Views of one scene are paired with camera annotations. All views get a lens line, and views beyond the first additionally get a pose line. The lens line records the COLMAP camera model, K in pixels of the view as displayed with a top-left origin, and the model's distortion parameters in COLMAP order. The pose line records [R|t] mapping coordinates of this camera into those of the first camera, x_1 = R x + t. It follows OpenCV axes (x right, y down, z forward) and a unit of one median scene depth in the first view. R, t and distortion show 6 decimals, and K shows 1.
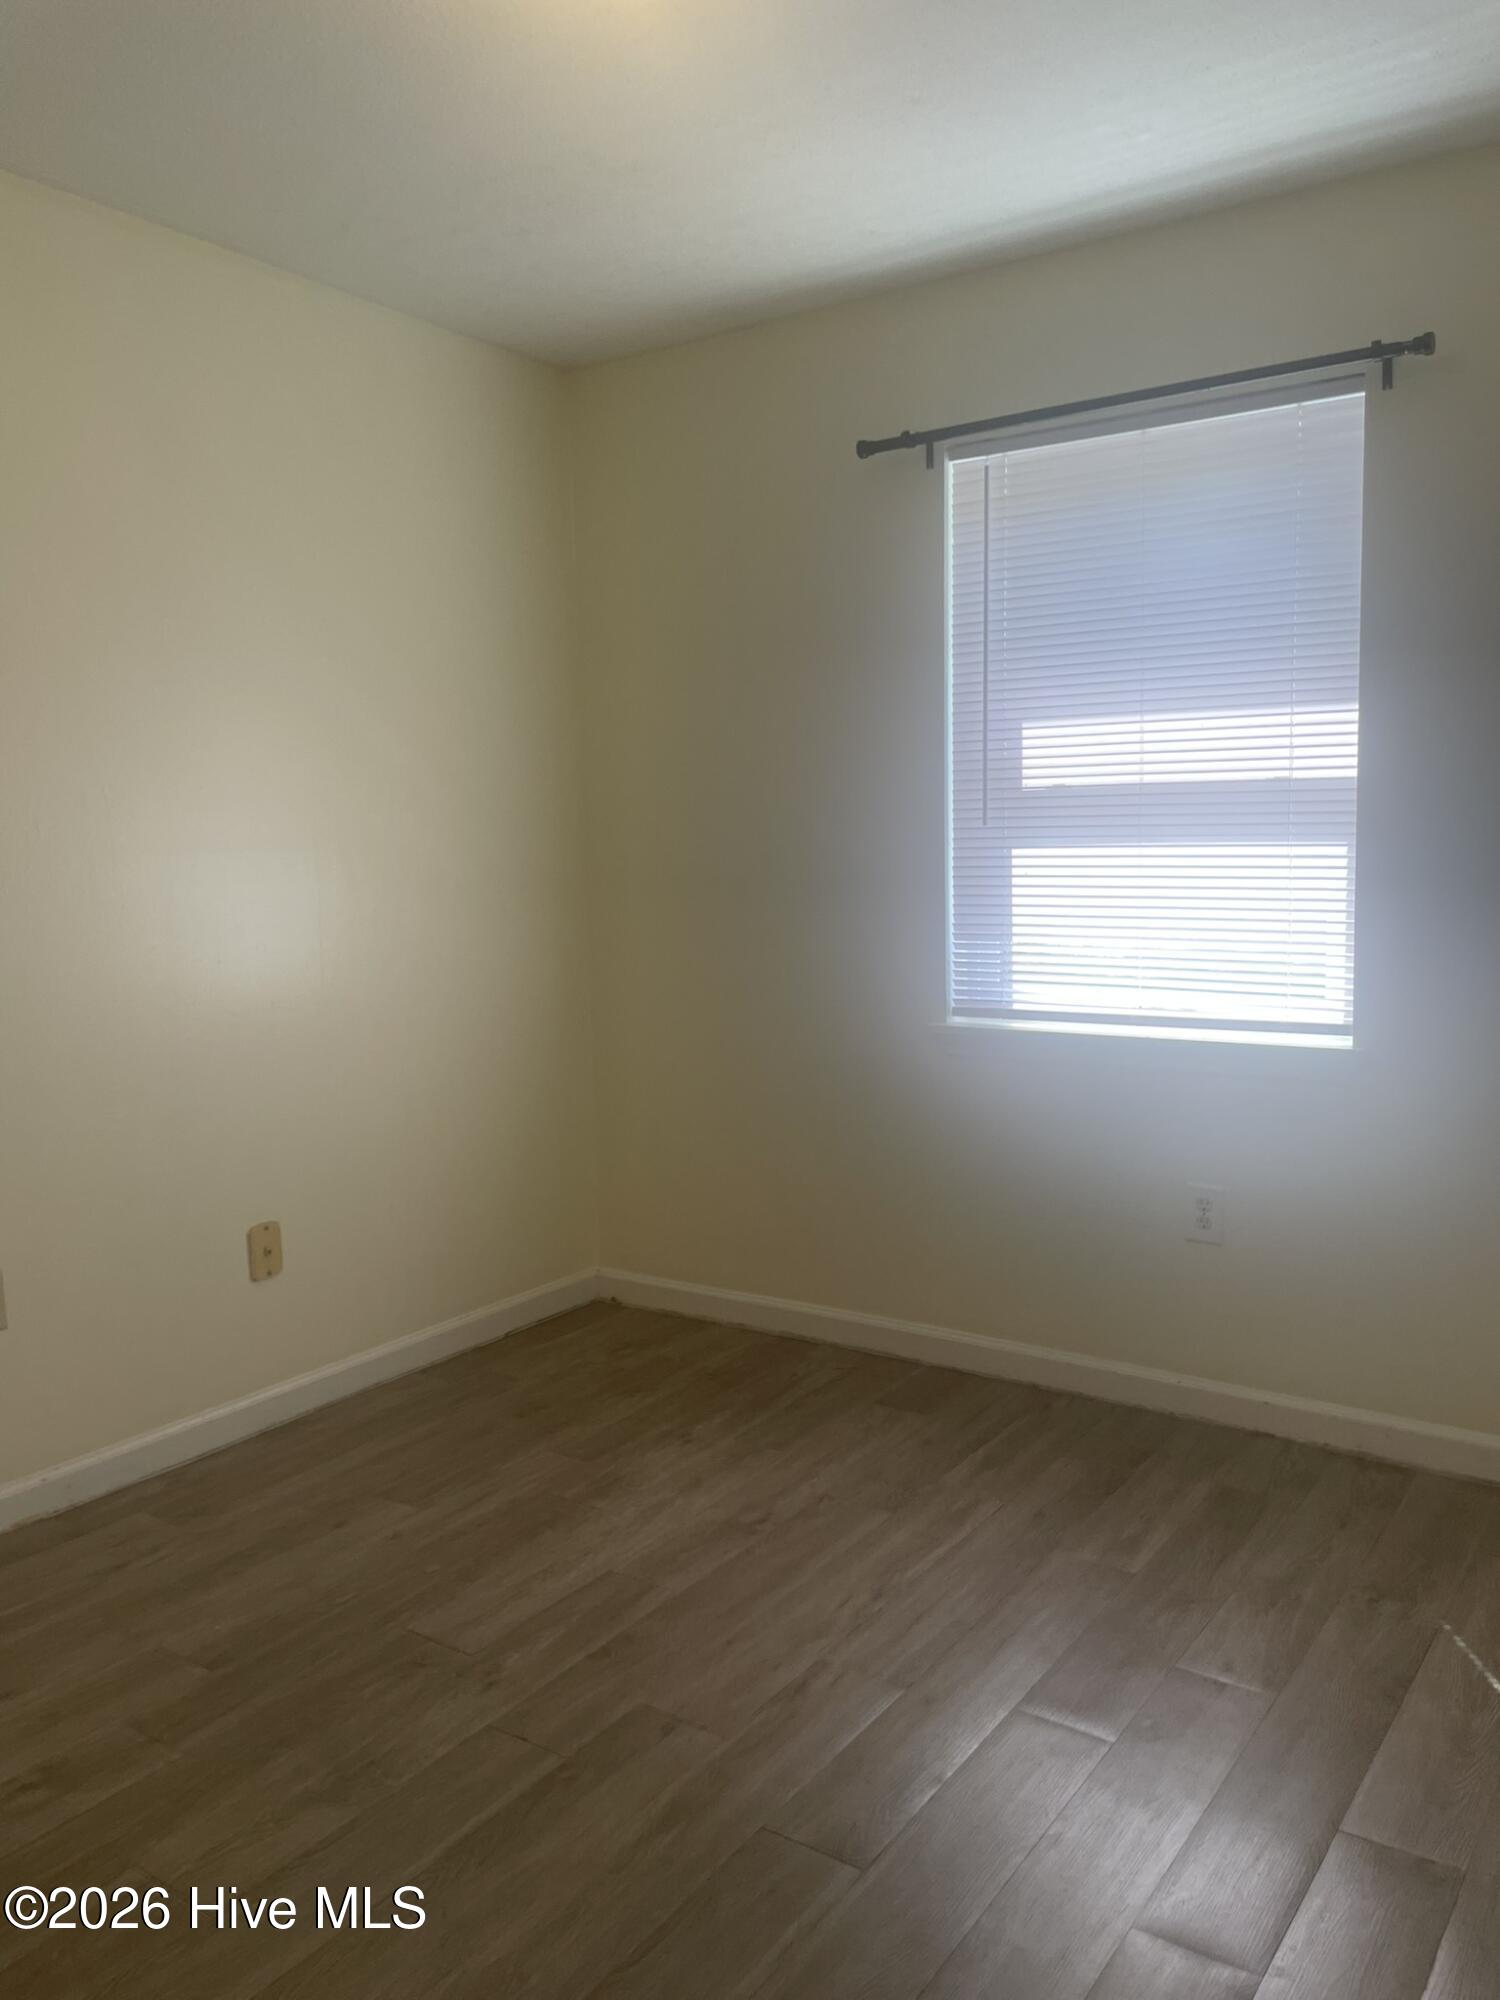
lens RADIAL K [[1547.0, 0, 755.6], [0, 1547.0, 995.2], [0, 0, 1]] dist [0.068566, -0.099141]
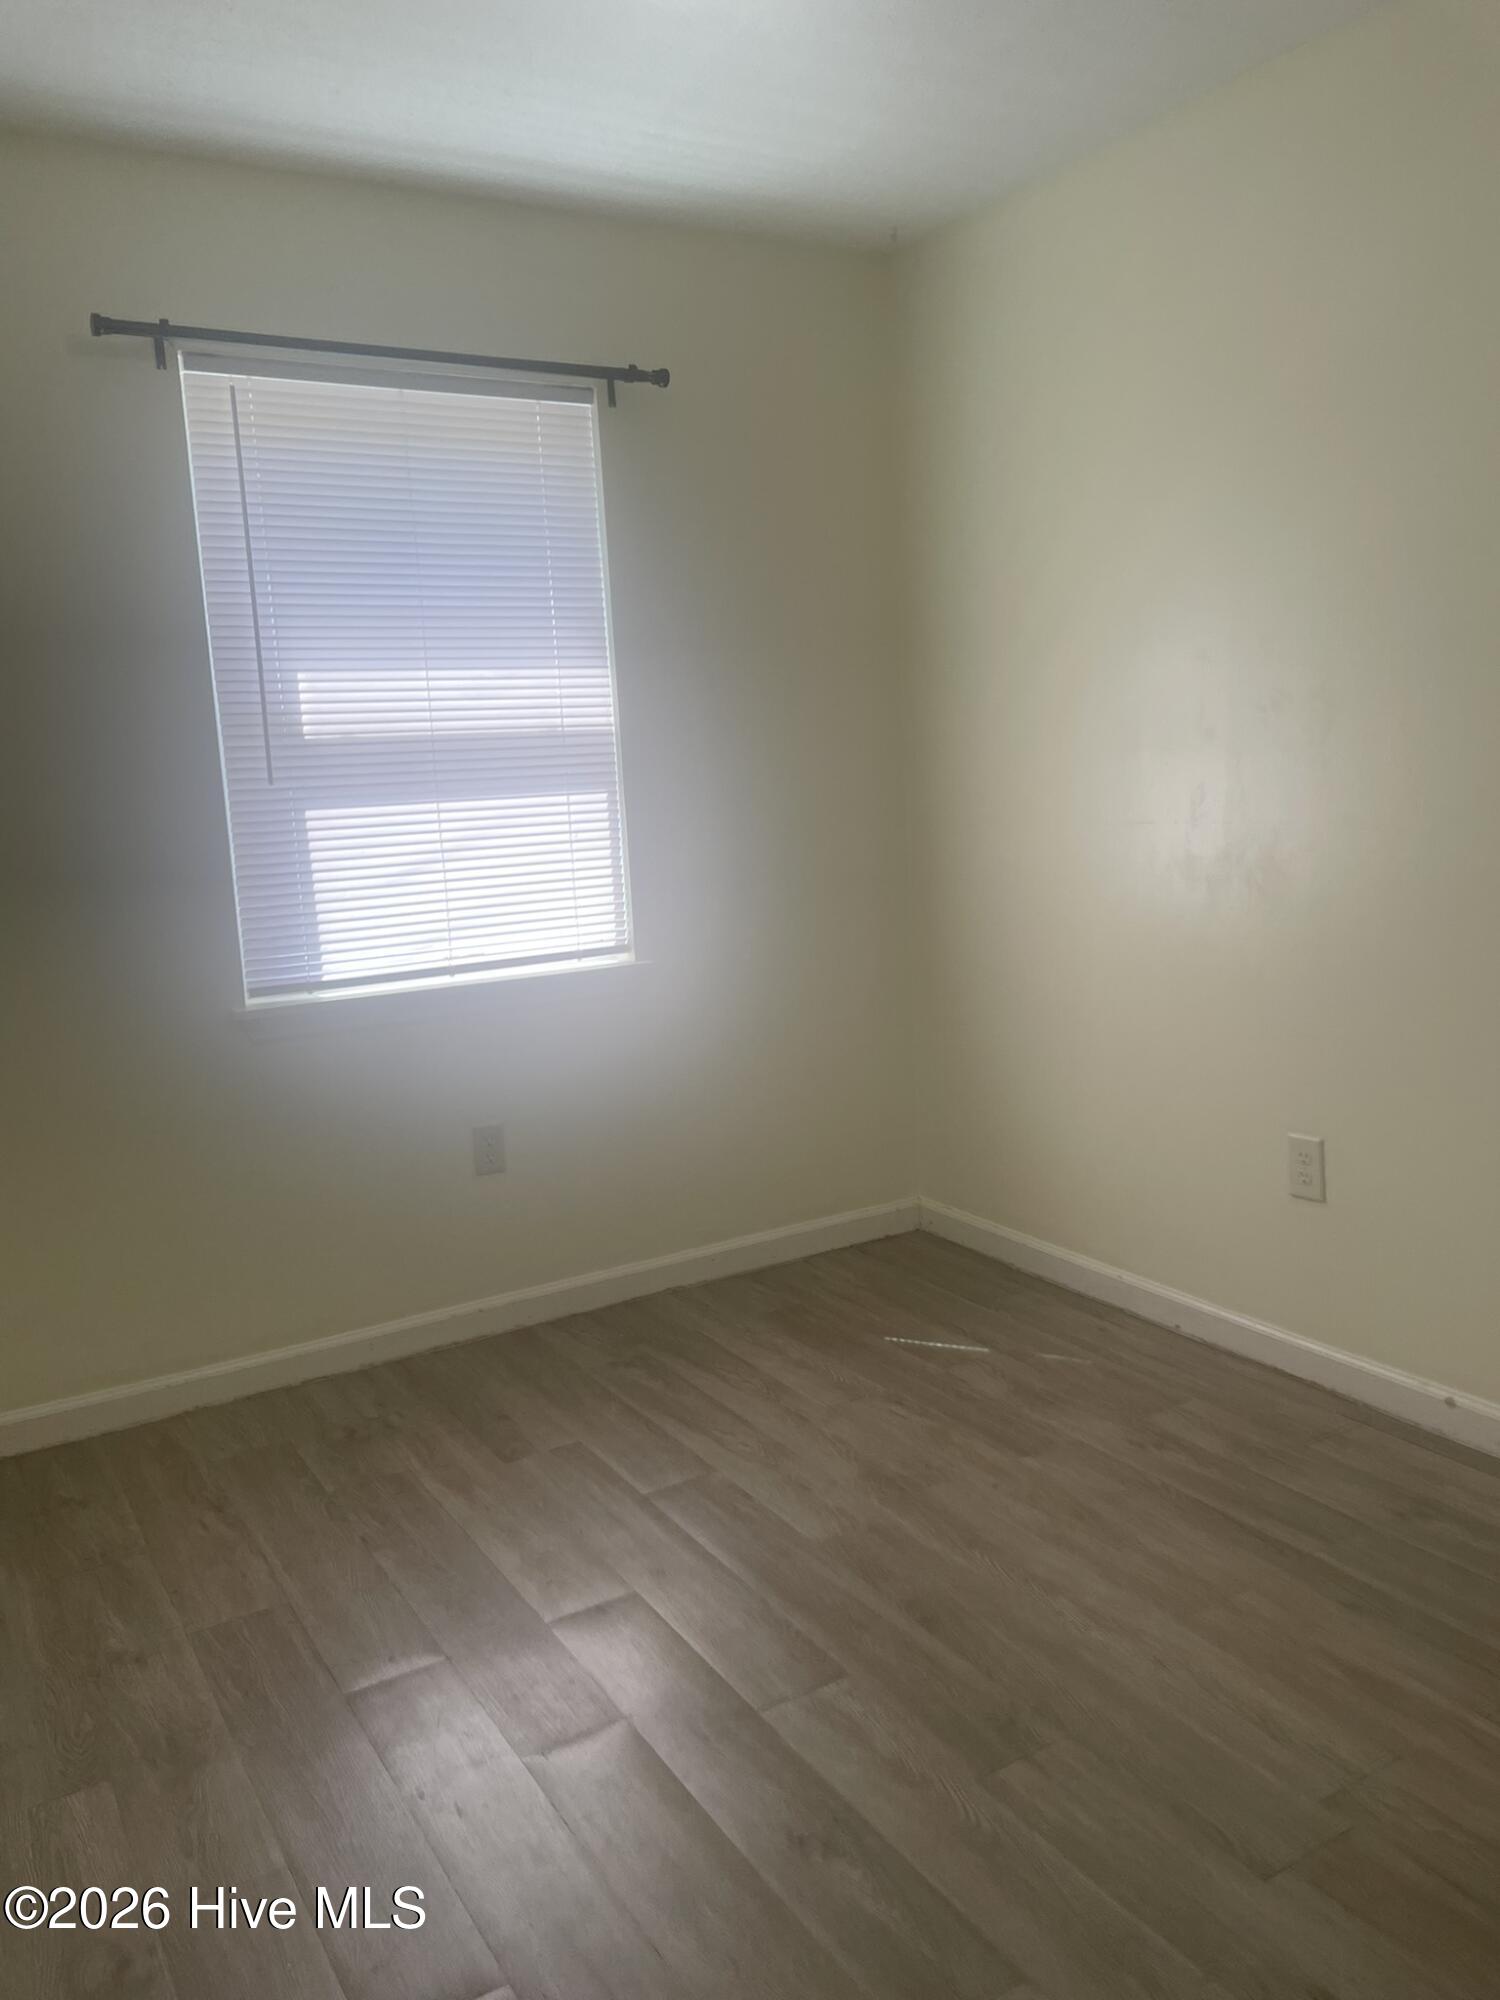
lens RADIAL K [[1547.0, 0, 755.6], [0, 1547.0, 995.2], [0, 0, 1]] dist [0.068566, -0.099141]
pose [[0.409386, -0.145569, 0.900674, -0.593212], [0.142764, 0.985250, 0.094347, -0.035637], [-0.901122, 0.089959, 0.424129, 0.378505]]
